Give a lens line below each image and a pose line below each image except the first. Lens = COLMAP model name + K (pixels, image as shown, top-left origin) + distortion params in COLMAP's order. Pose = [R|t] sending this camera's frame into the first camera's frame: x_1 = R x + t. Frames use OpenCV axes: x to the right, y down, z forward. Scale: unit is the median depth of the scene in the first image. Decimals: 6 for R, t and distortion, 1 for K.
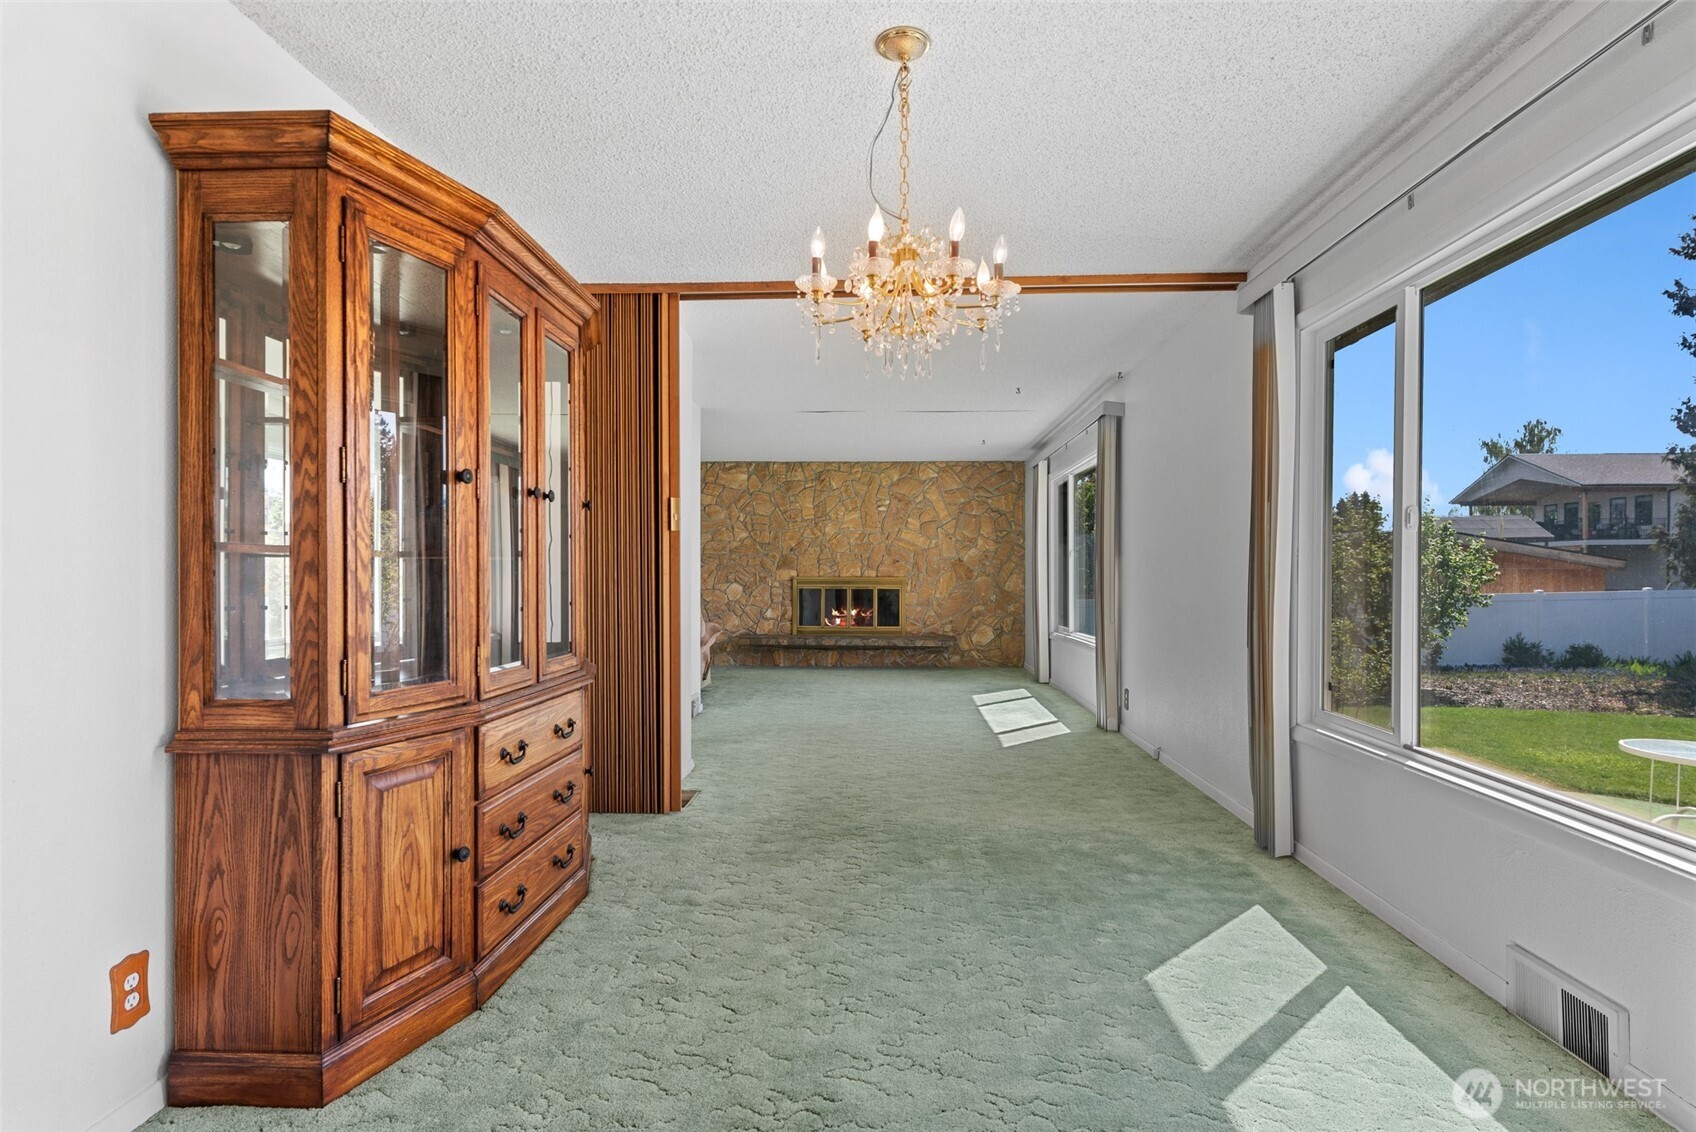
lens RADIAL K [[867.8, 0, 856.4], [0, 867.8, 573.5], [0, 0, 1]] dist [0.000176, 0.000529]
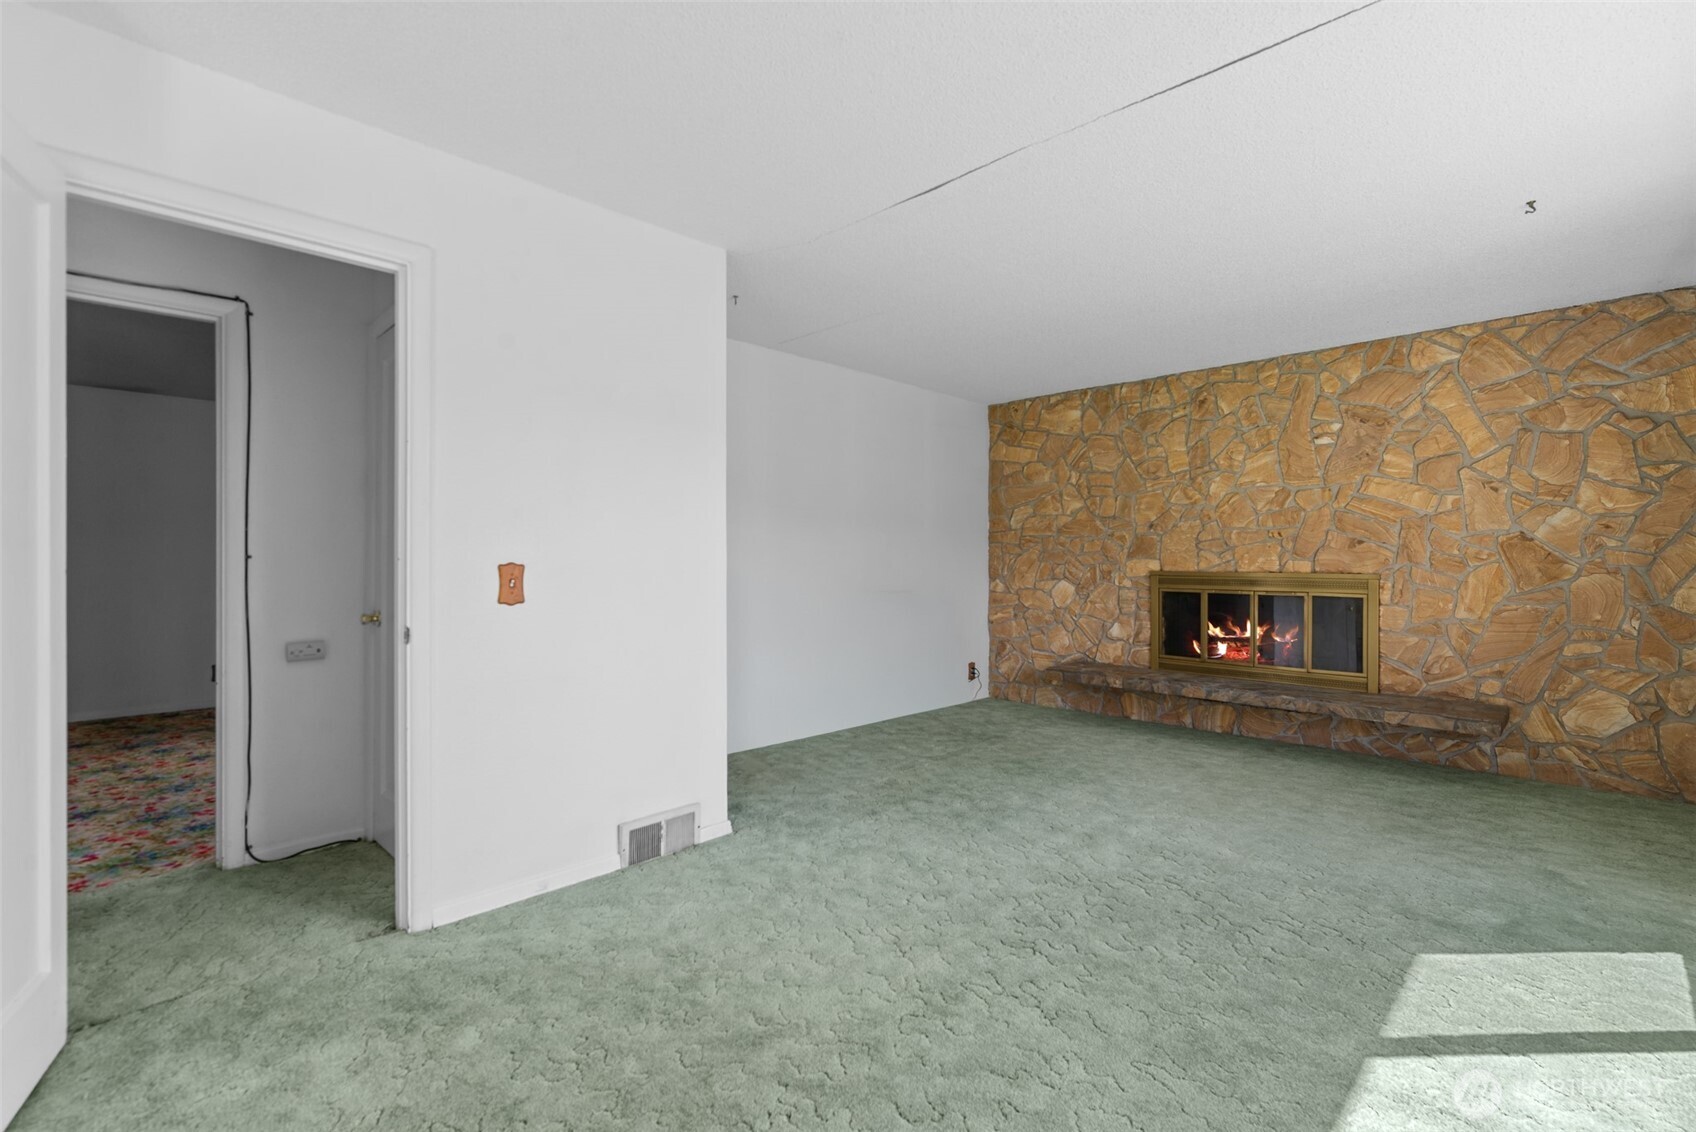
lens RADIAL K [[760.4, 0, 859.1], [0, 760.4, 556.1], [0, 0, 1]] dist [0.001400, 0.000291]
pose [[0.743132, -0.005254, -0.669124, 0.143278], [-0.000168, 0.999968, -0.008039, -0.002761], [0.669145, 0.006087, 0.743107, 0.544667]]
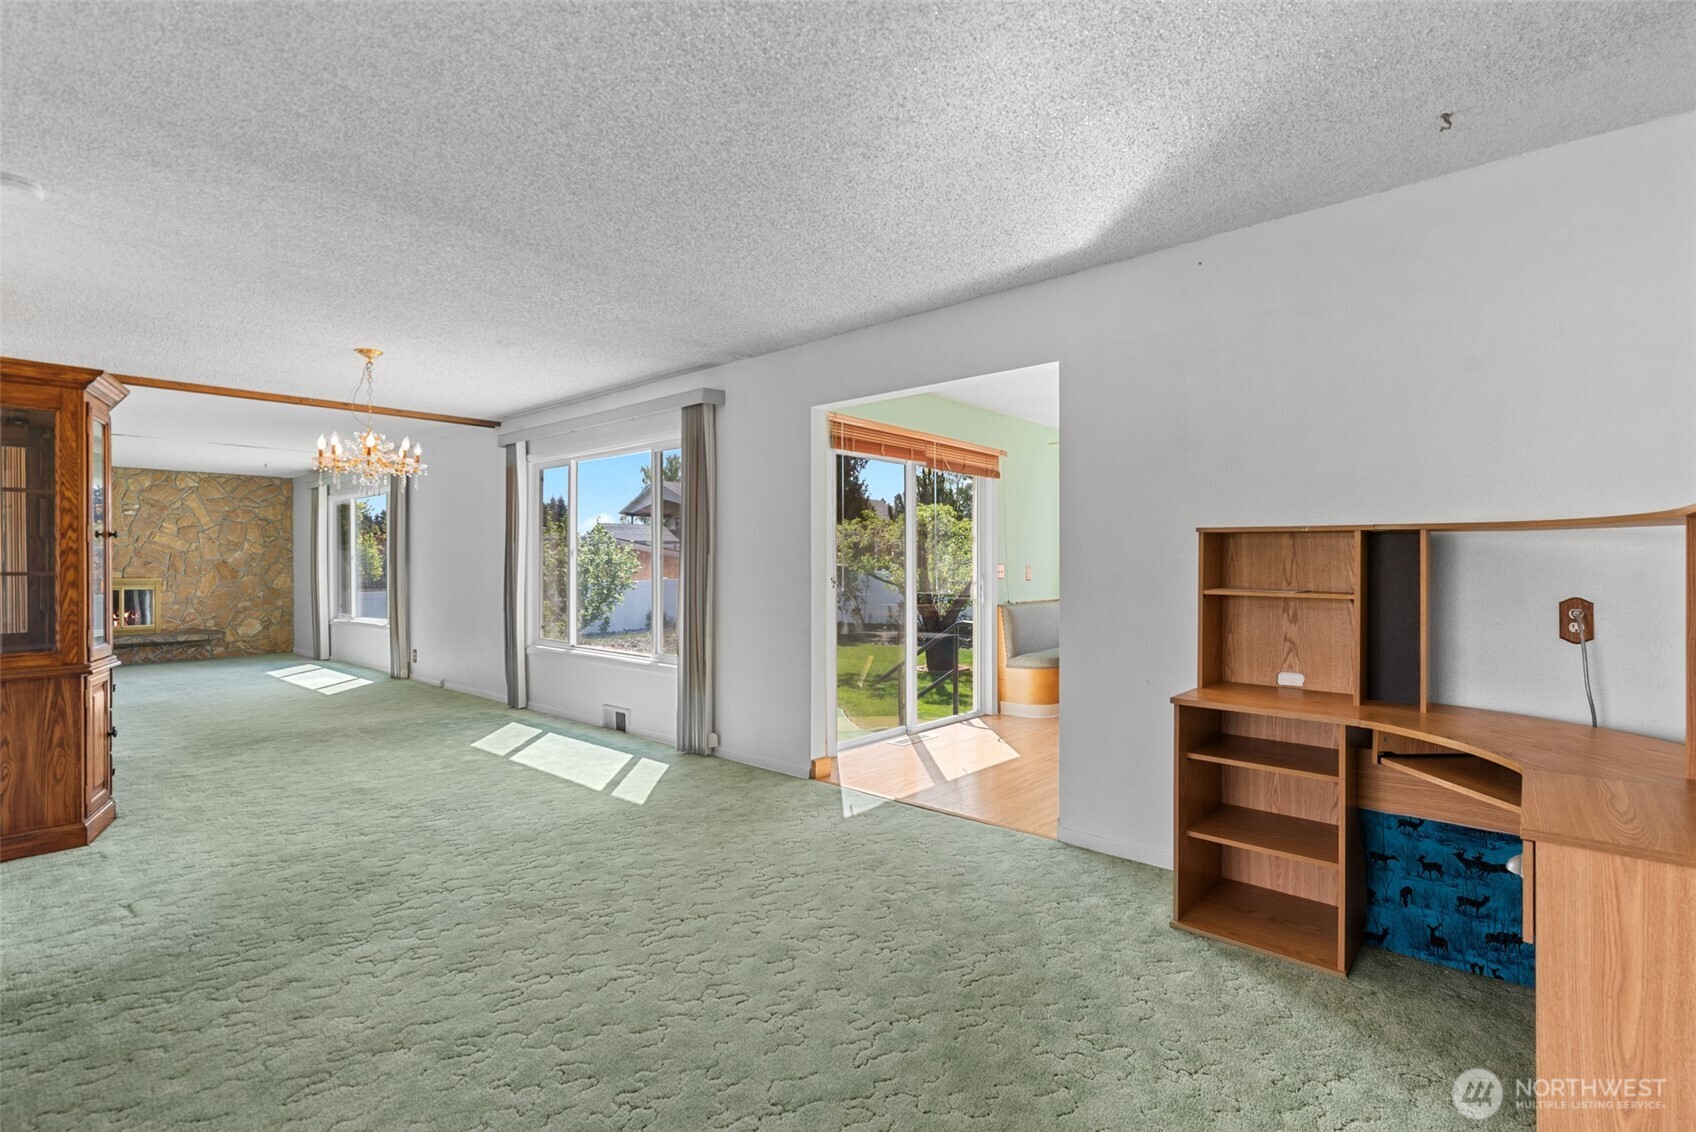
lens RADIAL K [[798.9, 0, 867.7], [0, 798.9, 560.1], [0, 0, 1]] dist [0.002003, -0.000648]
pose [[0.624489, -0.001202, 0.781032, -0.189629], [0.006673, 0.999971, -0.003797, -0.009101], [-0.781005, 0.007583, 0.624479, -0.331343]]
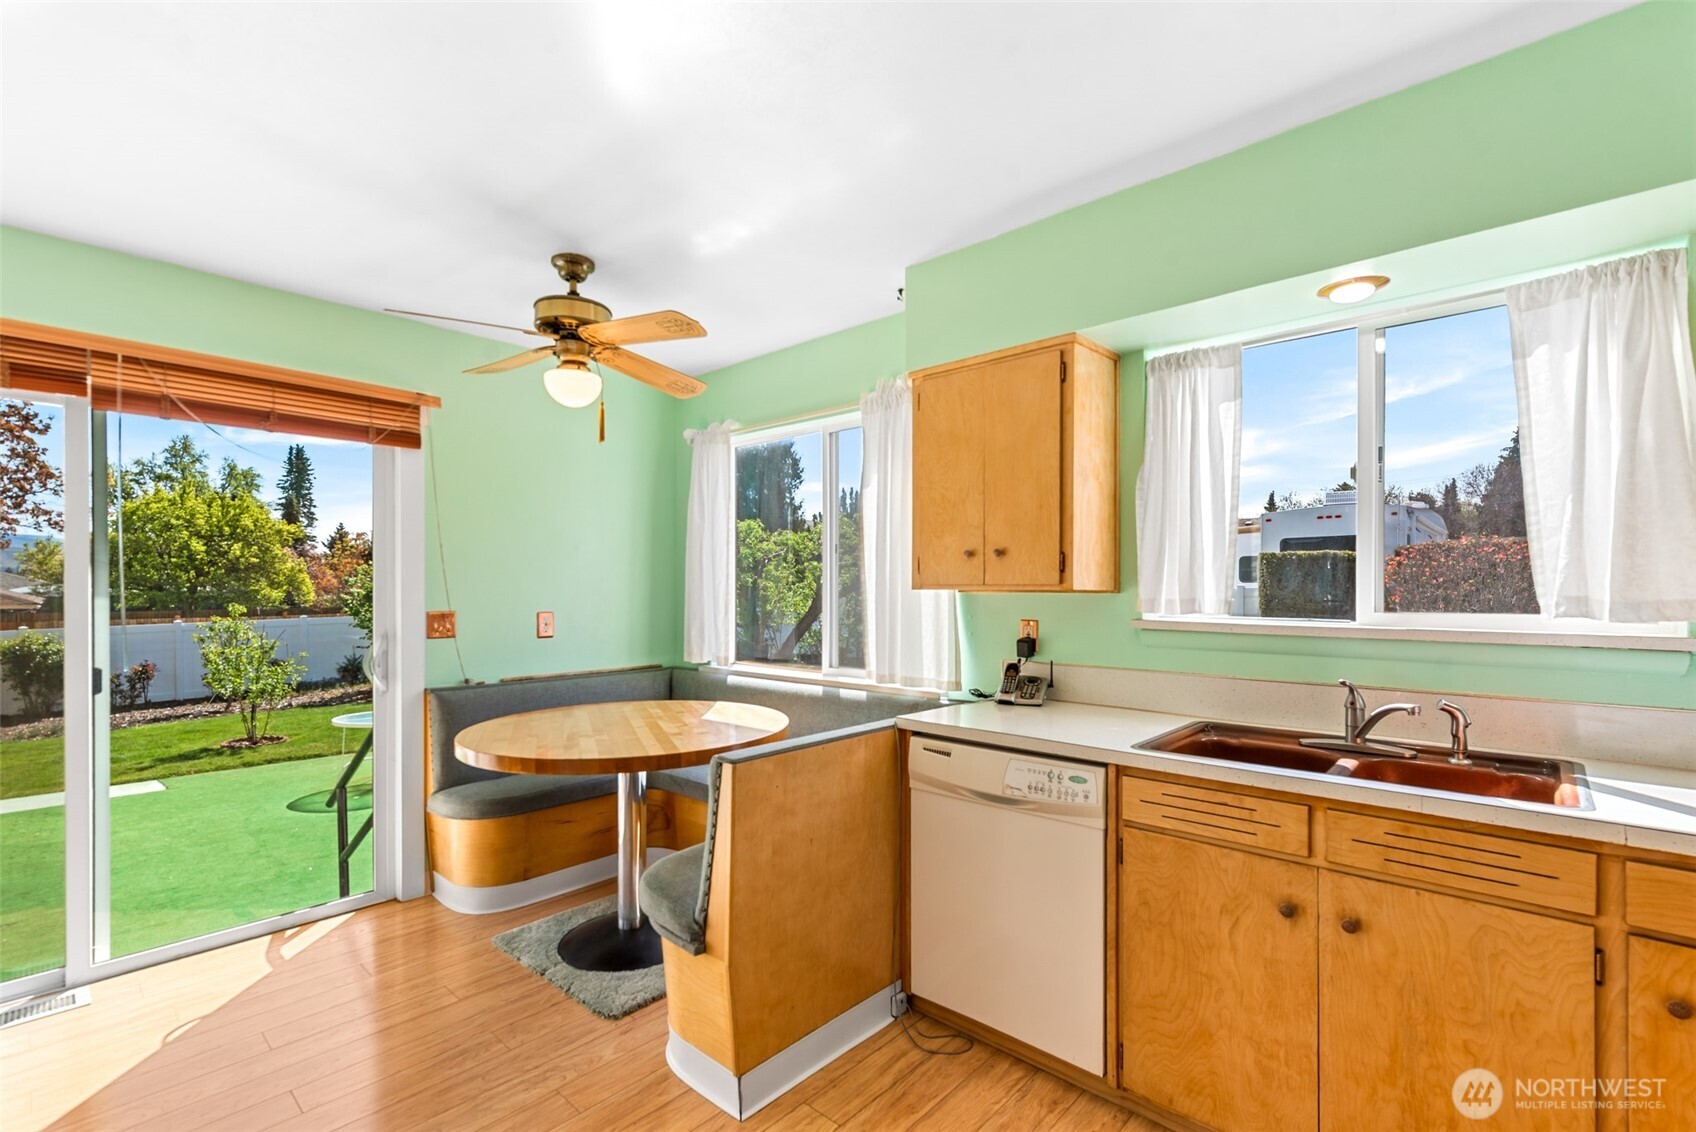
lens RADIAL K [[760.4, 0, 859.1], [0, 760.4, 556.1], [0, 0, 1]] dist [0.001400, 0.000291]
pose [[0.640993, 0.024424, 0.767158, 0.314965], [0.007825, 0.999234, -0.038350, -0.017963], [-0.767507, 0.030585, 0.640311, -0.364451]]
